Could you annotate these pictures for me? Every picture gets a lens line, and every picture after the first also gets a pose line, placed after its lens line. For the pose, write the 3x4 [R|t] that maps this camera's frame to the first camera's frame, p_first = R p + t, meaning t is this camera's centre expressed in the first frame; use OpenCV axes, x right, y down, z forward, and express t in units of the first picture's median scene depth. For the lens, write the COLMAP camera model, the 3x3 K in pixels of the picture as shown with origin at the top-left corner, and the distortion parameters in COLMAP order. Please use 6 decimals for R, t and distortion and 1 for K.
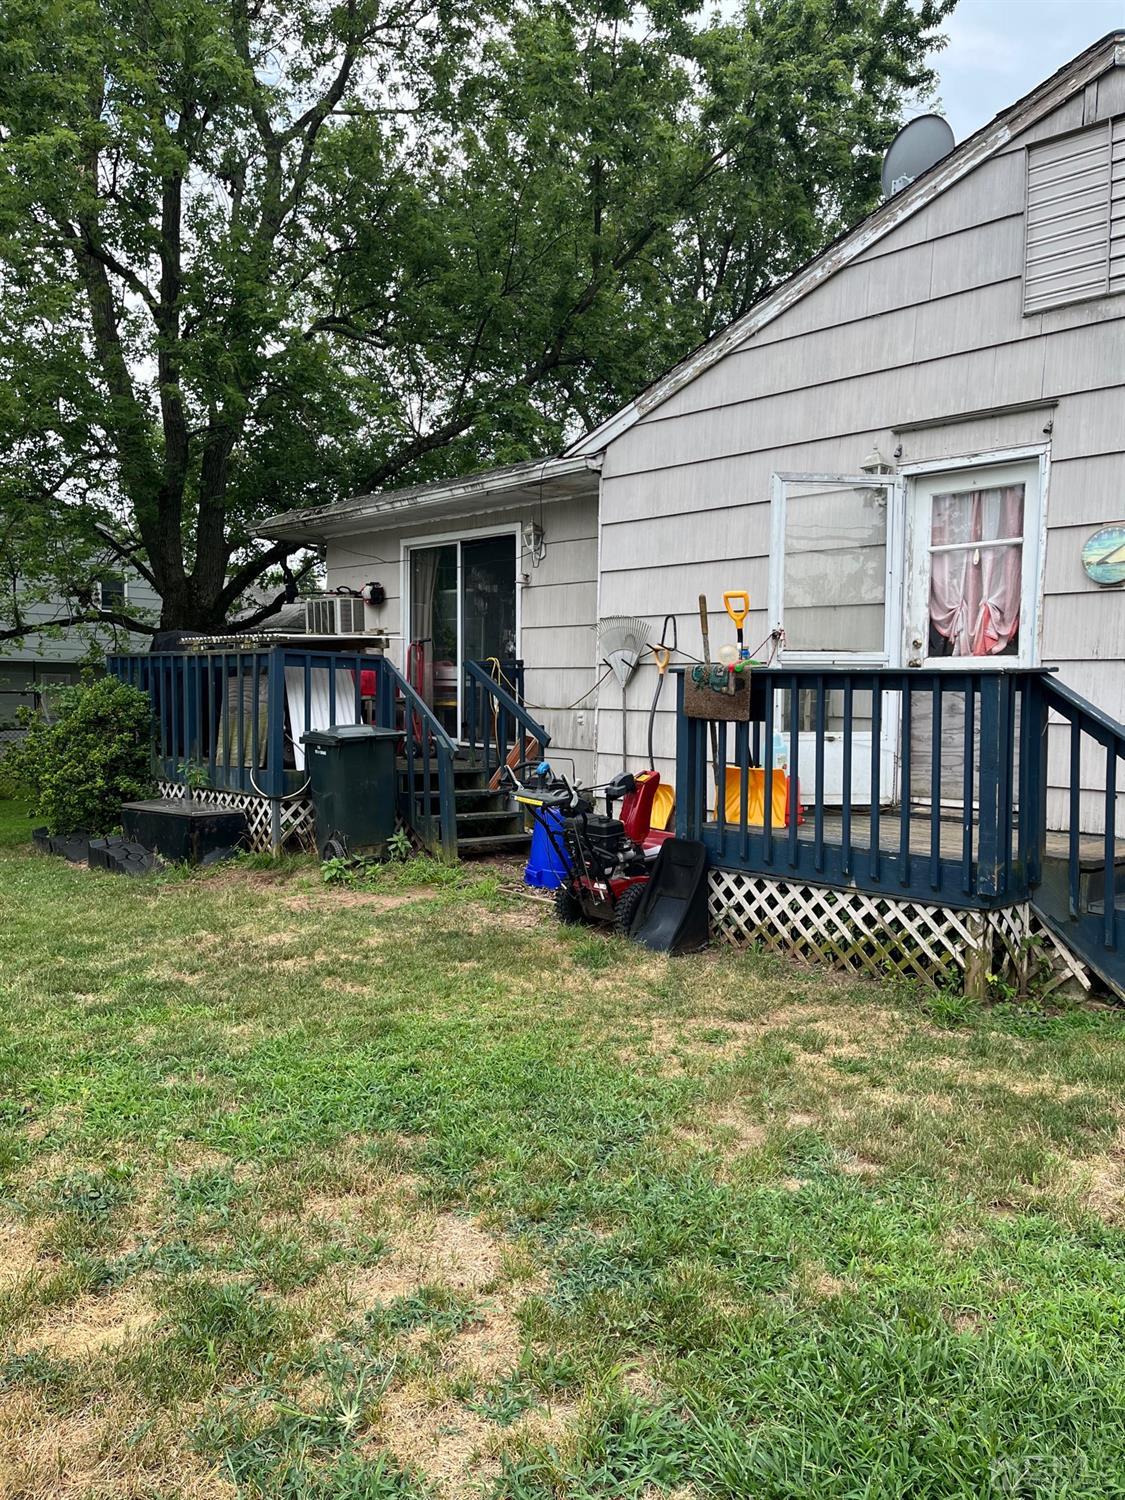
lens RADIAL K [[1110.4, 0, 566.5], [0, 1110.4, 756.2], [0, 0, 1]] dist [0.069533, -0.101199]
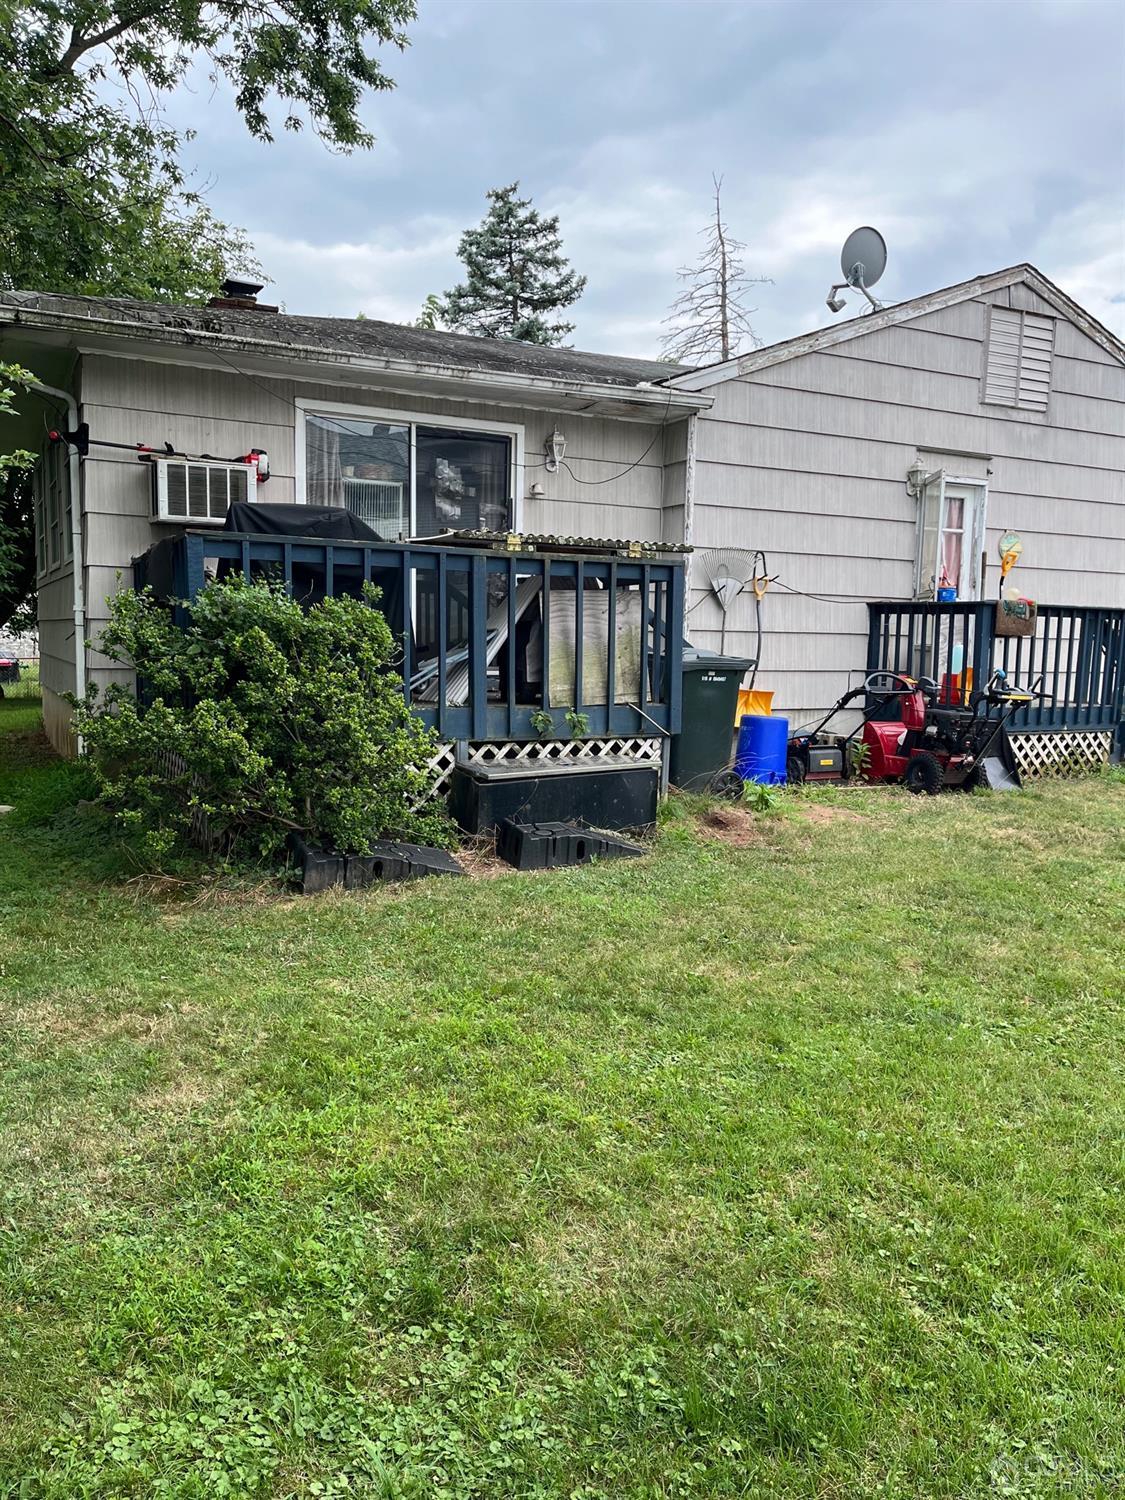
lens RADIAL K [[1110.4, 0, 566.5], [0, 1110.4, 756.2], [0, 0, 1]] dist [0.069533, -0.101199]
pose [[0.277102, -0.116138, 0.953796, -1.597837], [0.040069, 0.993201, 0.109295, -0.064695], [-0.960005, 0.007932, 0.279871, 1.202953]]
